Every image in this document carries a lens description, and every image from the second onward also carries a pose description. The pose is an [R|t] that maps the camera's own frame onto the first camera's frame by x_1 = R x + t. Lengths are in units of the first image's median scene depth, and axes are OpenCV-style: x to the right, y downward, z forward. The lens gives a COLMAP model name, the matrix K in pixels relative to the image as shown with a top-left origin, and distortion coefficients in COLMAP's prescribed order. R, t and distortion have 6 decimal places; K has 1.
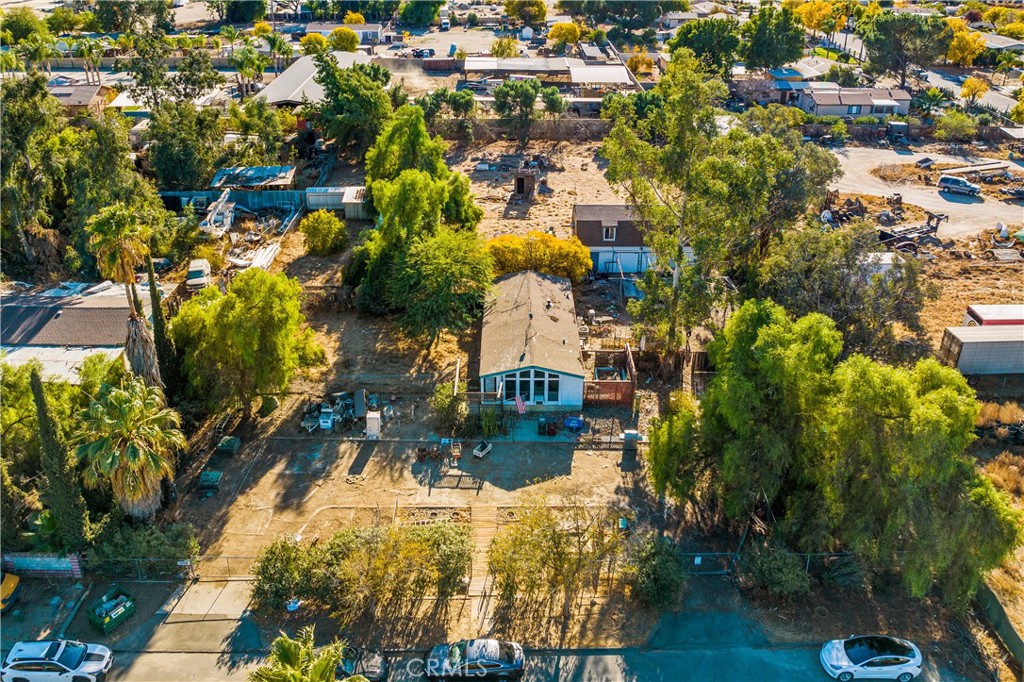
lens RADIAL K [[848.5, 0, 479.0], [0, 848.5, 263.4], [0, 0, 1]] dist [0.000310, -0.099209]
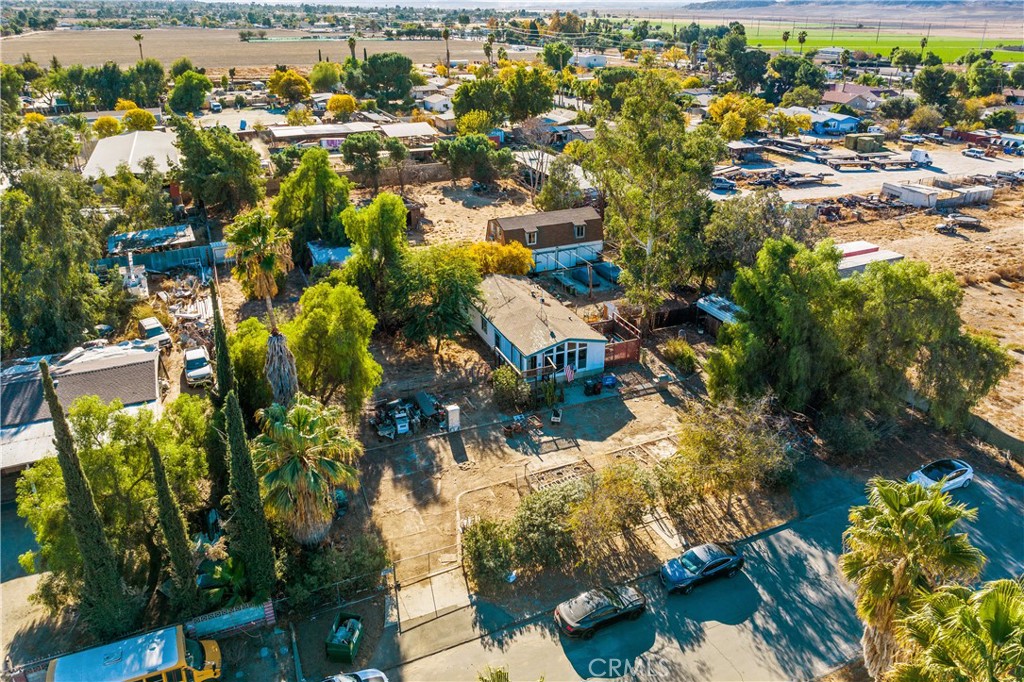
lens RADIAL K [[726.2, 0, 496.7], [0, 726.2, 316.4], [0, 0, 1]] dist [-0.033736, -0.002969]
pose [[0.913205, -0.159856, 0.374836, -0.376368], [0.162319, 0.986416, 0.025221, 0.050436], [-0.373776, 0.037811, 0.926748, 0.133756]]
